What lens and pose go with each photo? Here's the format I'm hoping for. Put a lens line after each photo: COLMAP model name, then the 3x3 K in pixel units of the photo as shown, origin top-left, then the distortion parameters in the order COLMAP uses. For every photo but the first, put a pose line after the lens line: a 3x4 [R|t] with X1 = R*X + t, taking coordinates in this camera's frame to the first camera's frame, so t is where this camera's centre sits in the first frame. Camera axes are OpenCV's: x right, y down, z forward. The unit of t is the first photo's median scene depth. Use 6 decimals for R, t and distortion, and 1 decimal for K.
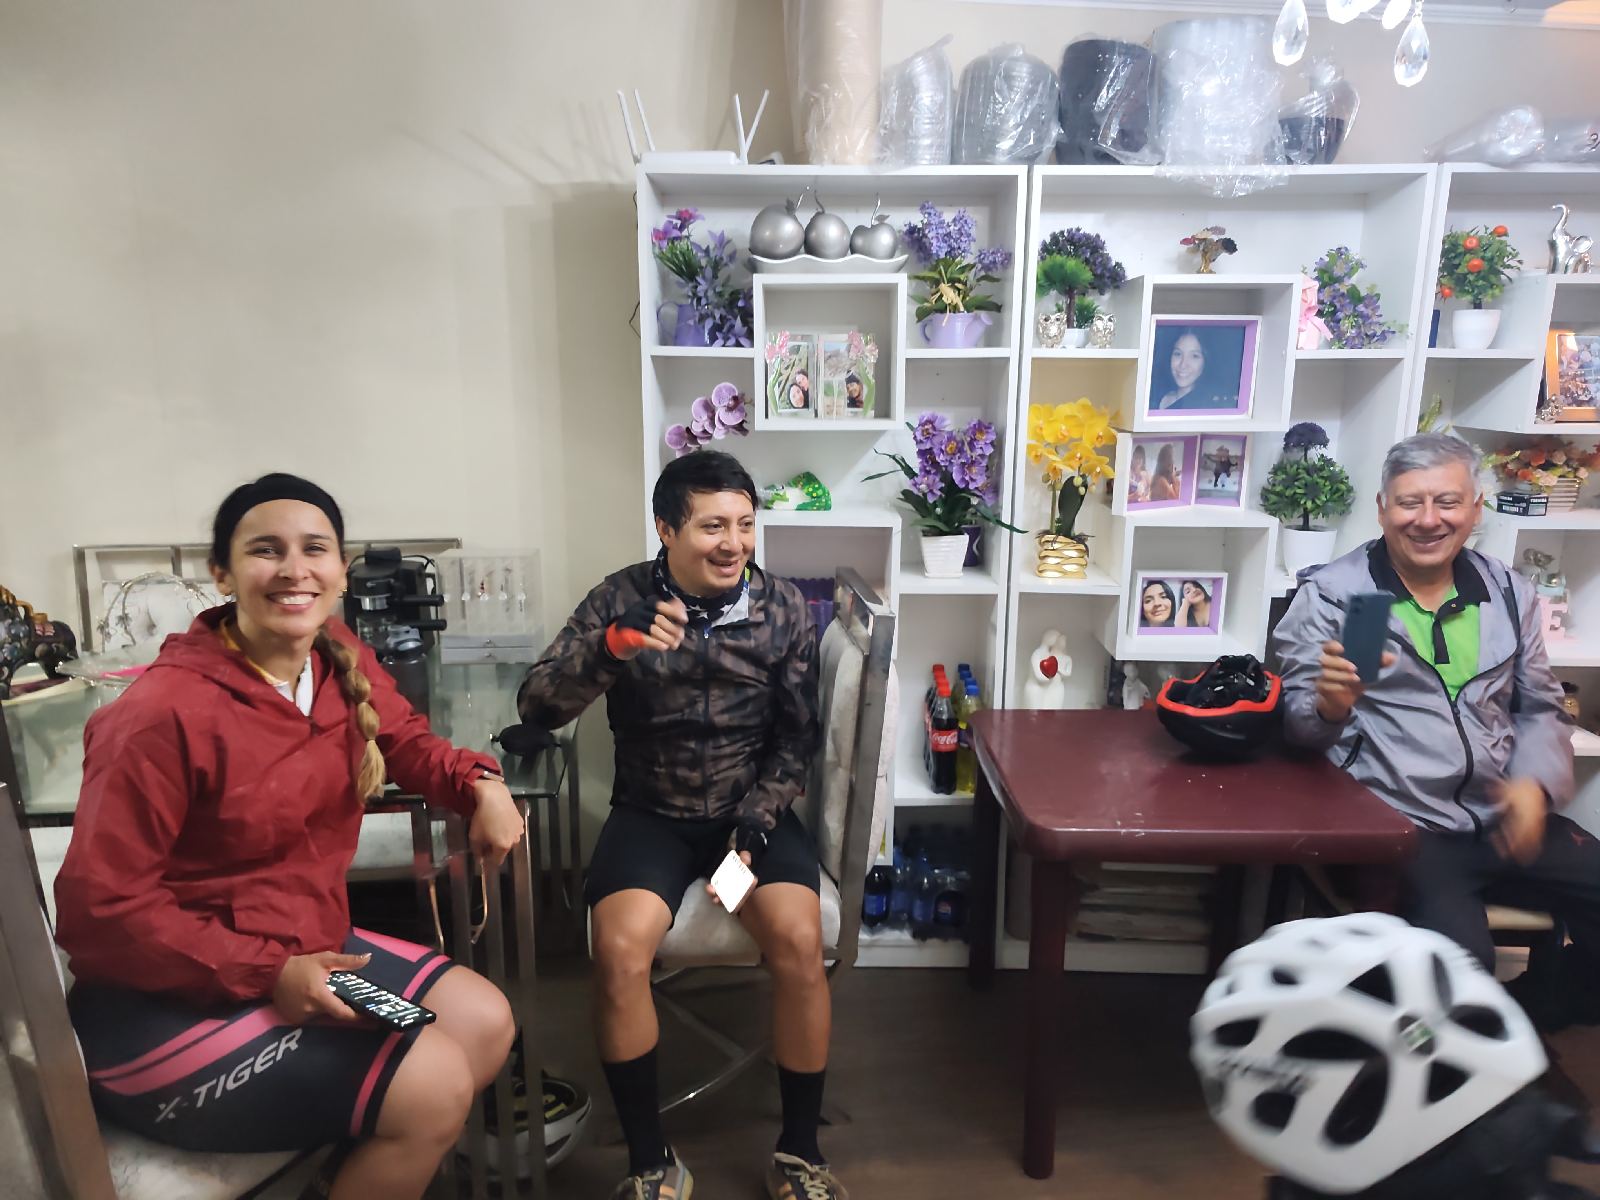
lens RADIAL K [[1070.6, 0, 795.4], [0, 1070.6, 594.5], [0, 0, 1]] dist [0.001153, 0.002052]
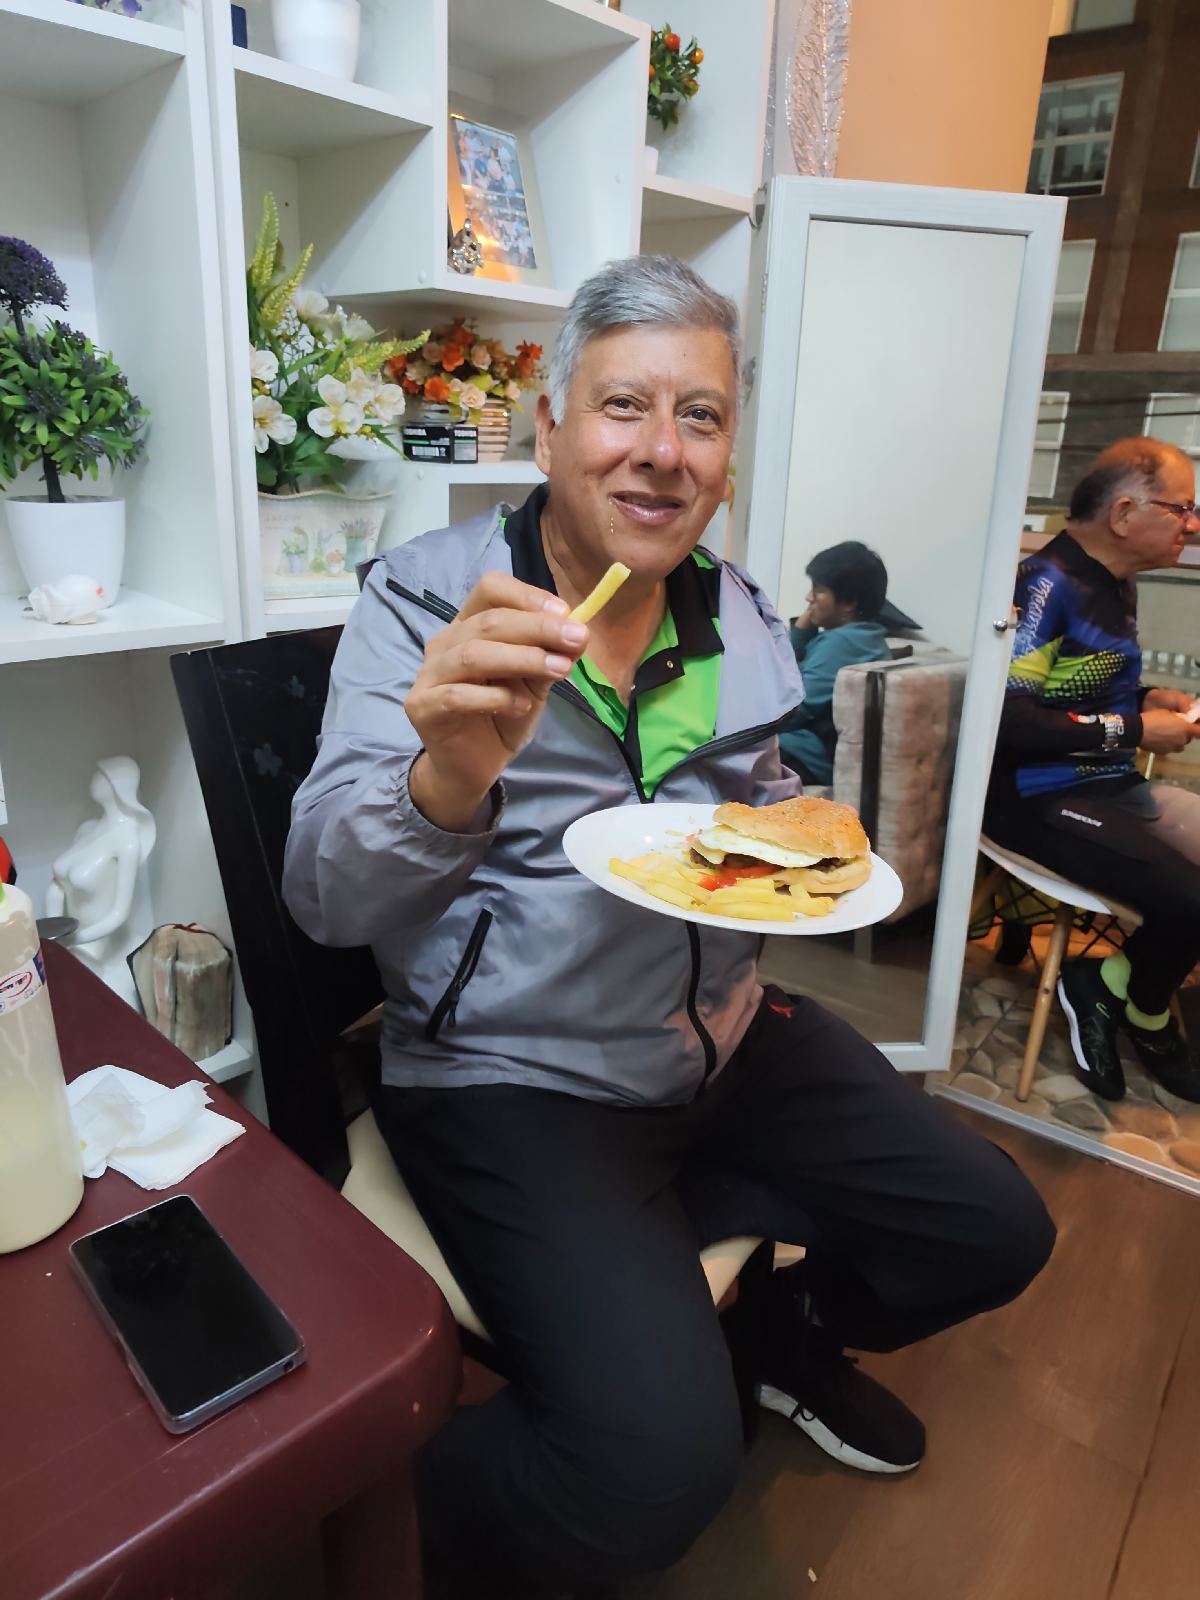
lens RADIAL K [[1070.6, 0, 591.7], [0, 1070.6, 798.7], [0, 0, 1]] dist [0.001153, 0.002052]
pose [[0.687334, -0.218384, 0.692734, 0.305043], [0.115316, 0.974443, 0.192775, -0.001833], [-0.717129, -0.052618, 0.694951, 0.546328]]
